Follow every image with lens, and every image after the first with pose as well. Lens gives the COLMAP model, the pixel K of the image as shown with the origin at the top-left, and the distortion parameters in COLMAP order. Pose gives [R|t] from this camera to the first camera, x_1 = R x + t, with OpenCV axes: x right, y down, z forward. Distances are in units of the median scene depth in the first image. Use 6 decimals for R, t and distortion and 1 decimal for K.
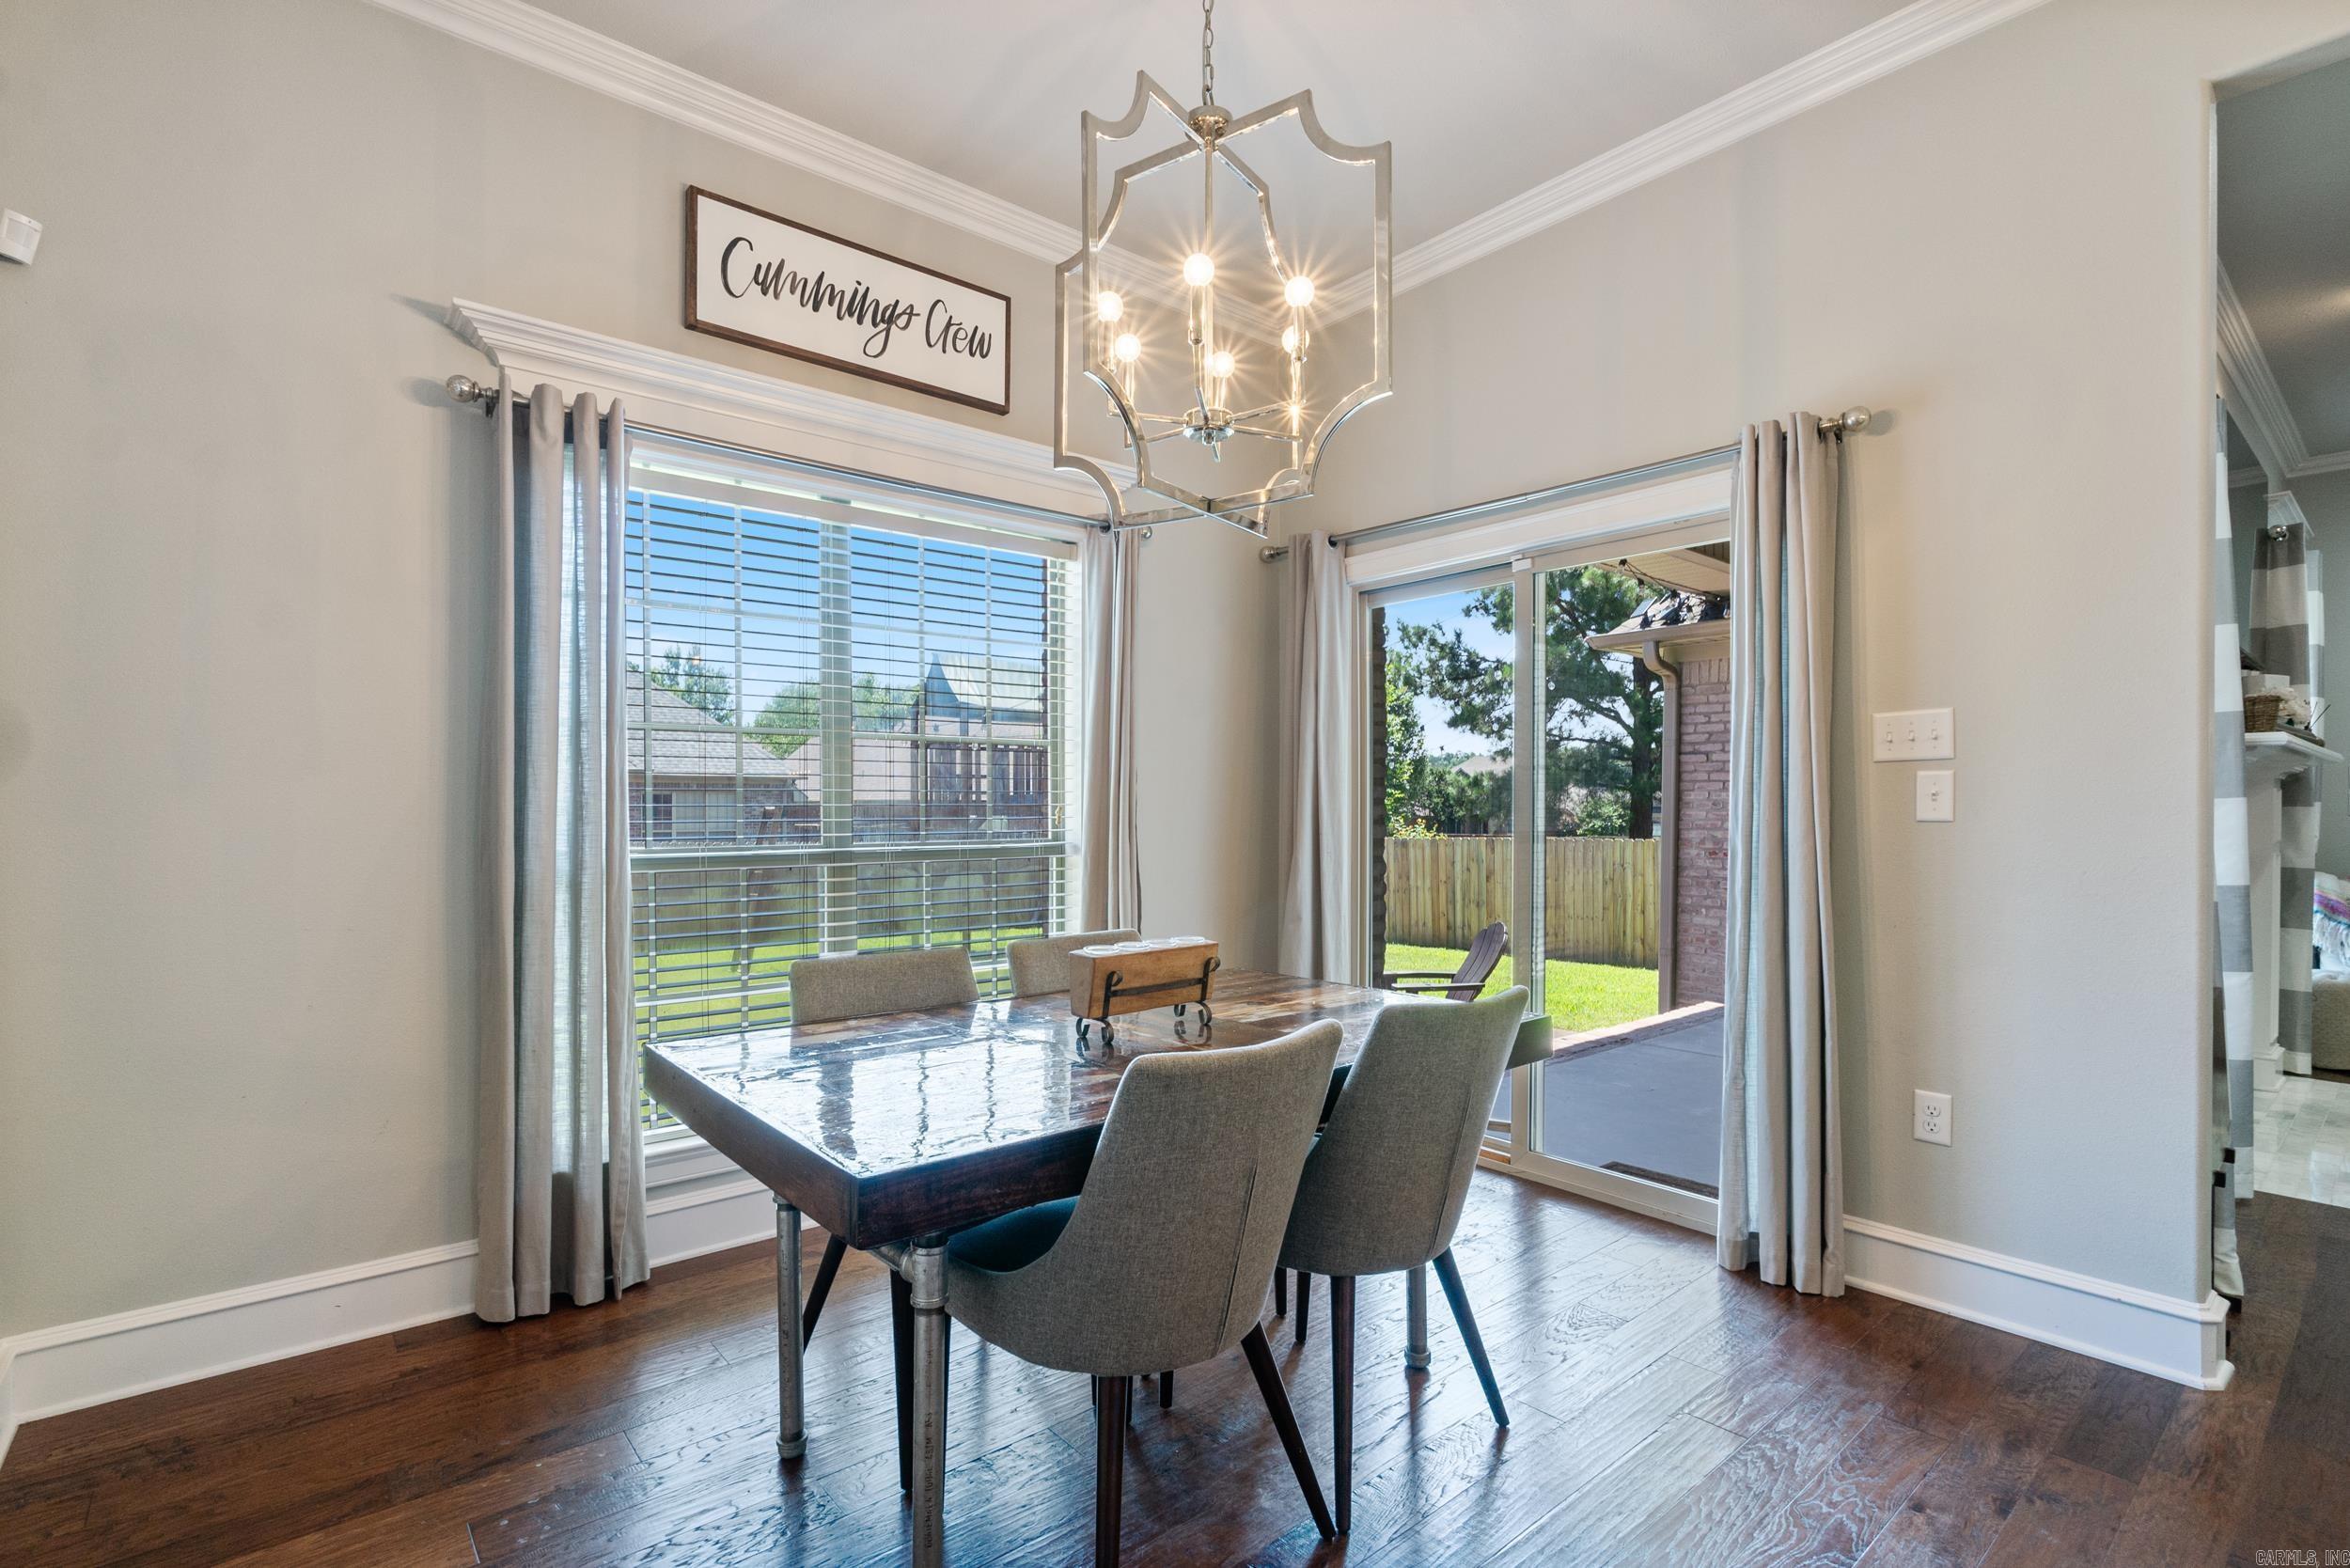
lens RADIAL K [[1100.8, 0, 1164.3], [0, 1100.8, 794.3], [0, 0, 1]] dist [-0.011544, 0.002131]
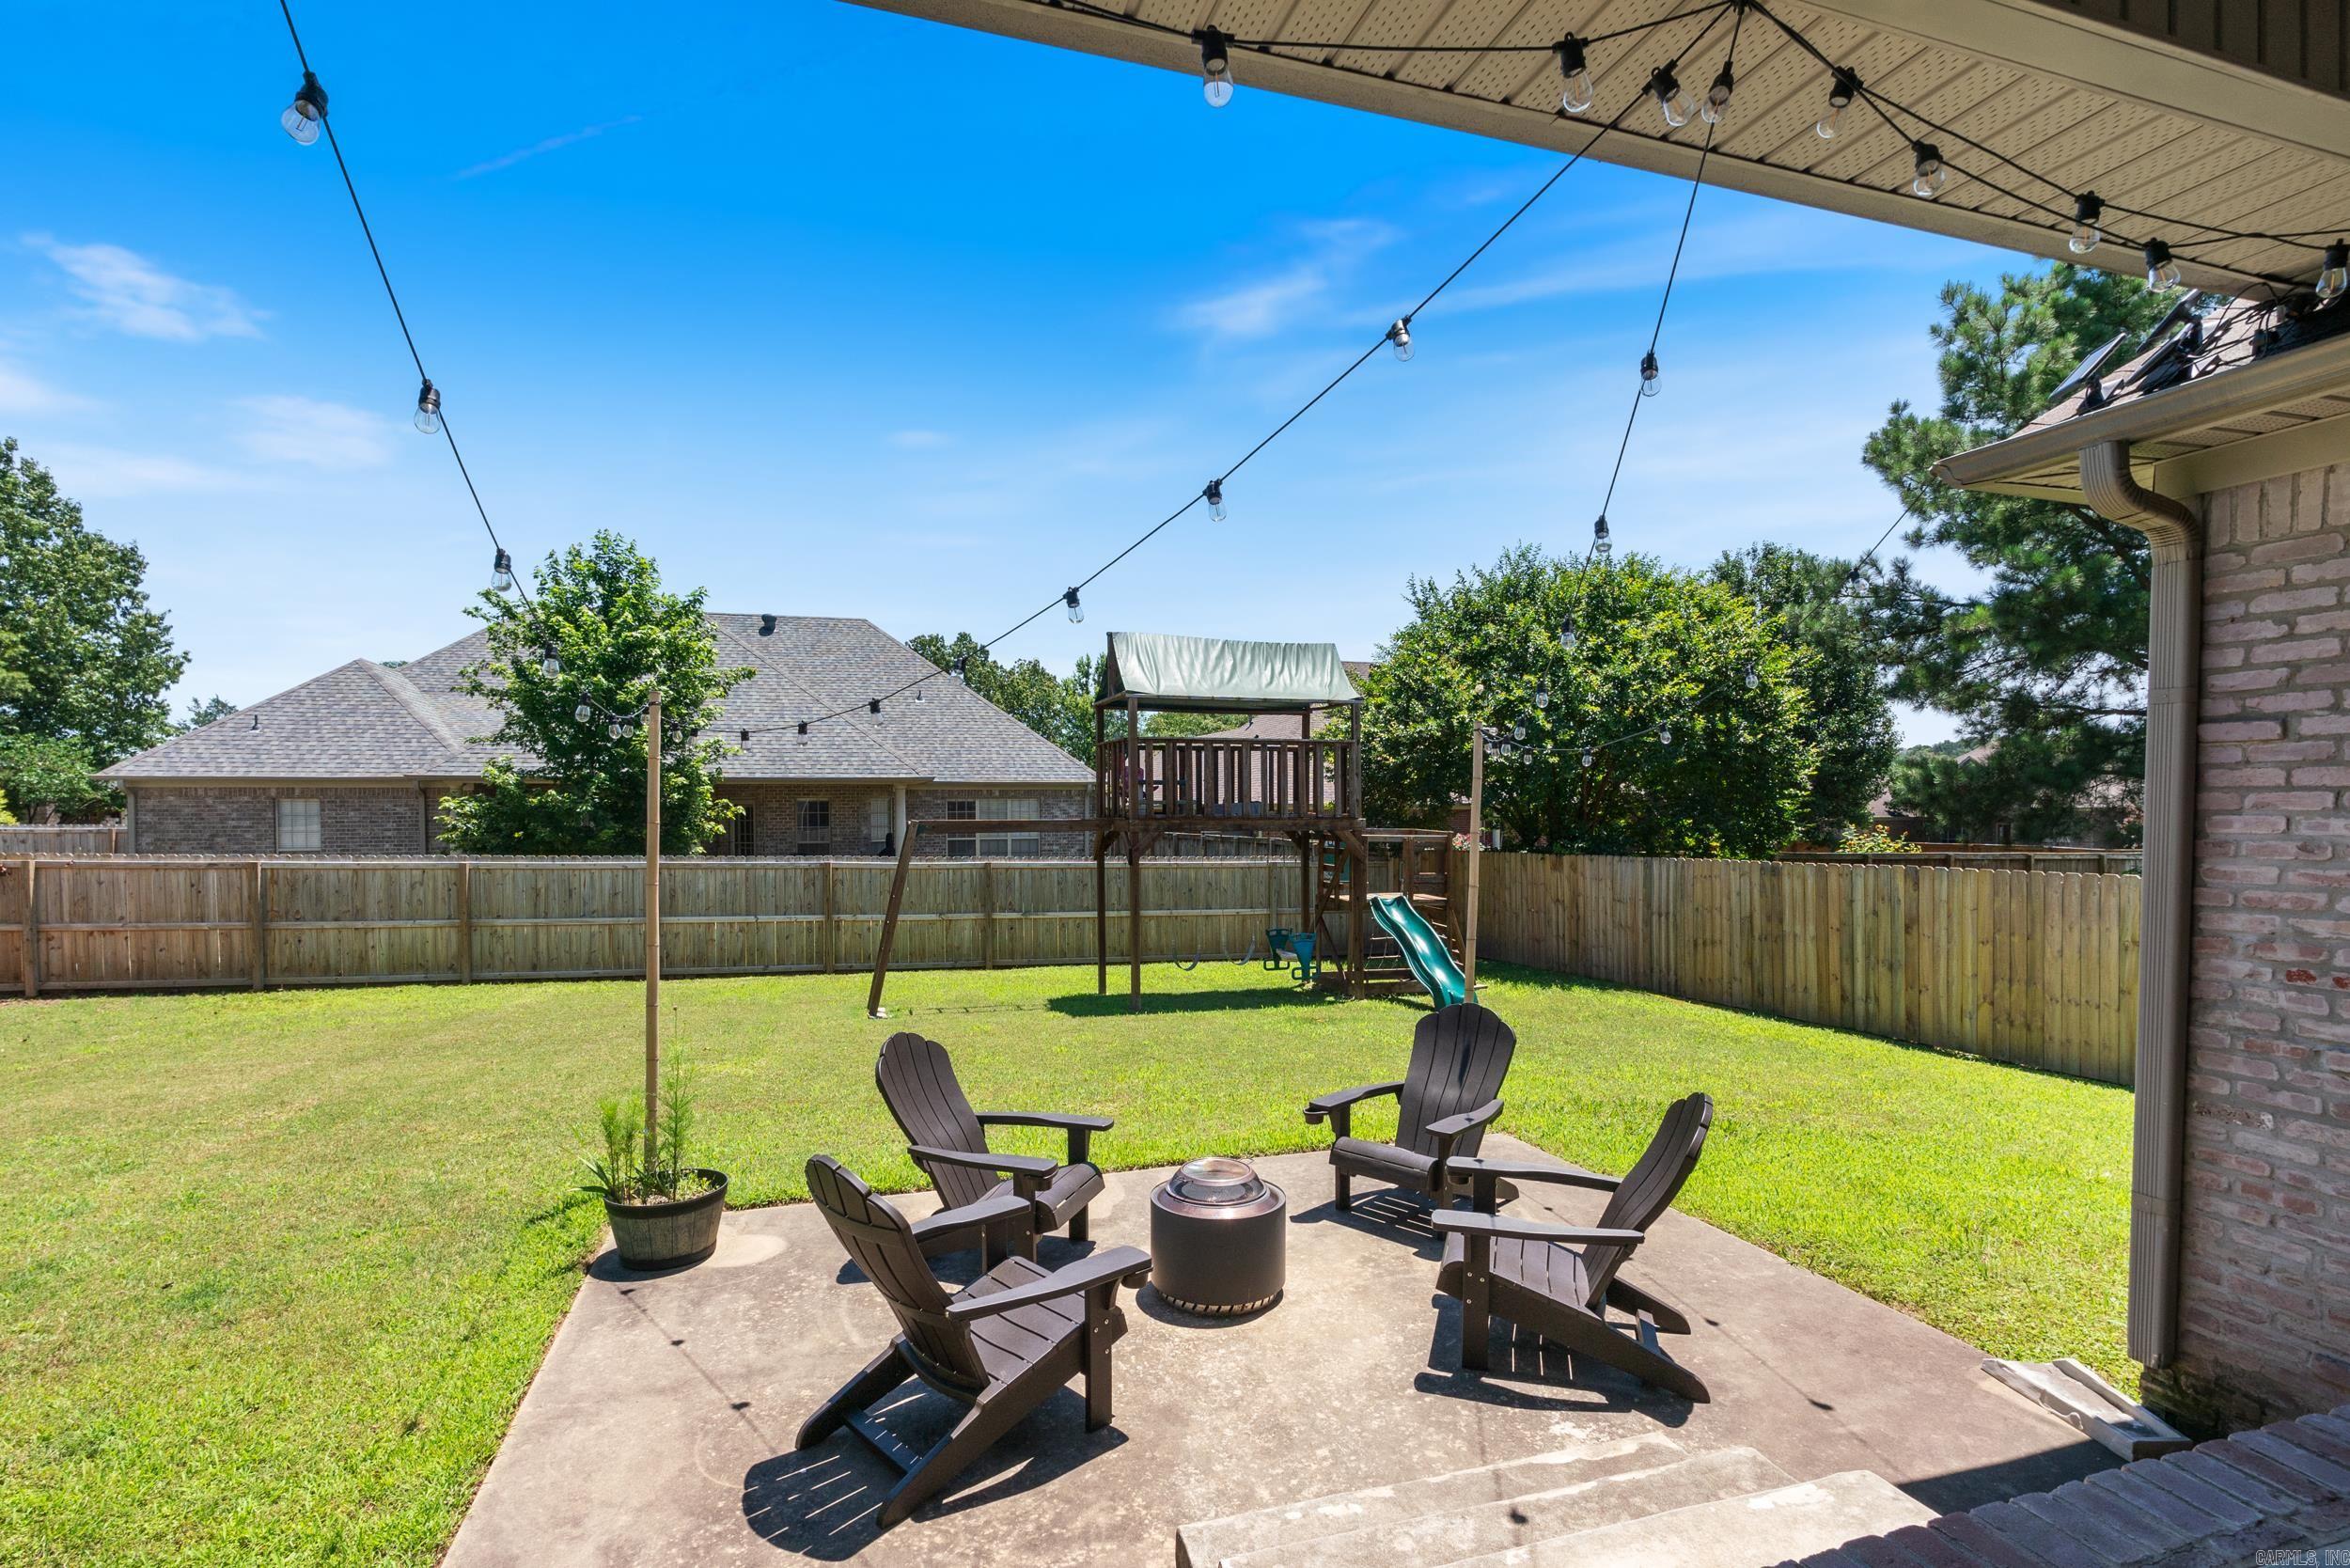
lens RADIAL K [[1100.8, 0, 1145.5], [0, 1100.8, 816.2], [0, 0, 1]] dist [-0.011544, 0.002131]
pose [[0.923027, -0.000362, -0.384736, 0.266065], [0.008284, 0.999786, 0.018934, -0.012765], [0.384647, -0.020664, 0.922833, 0.479573]]
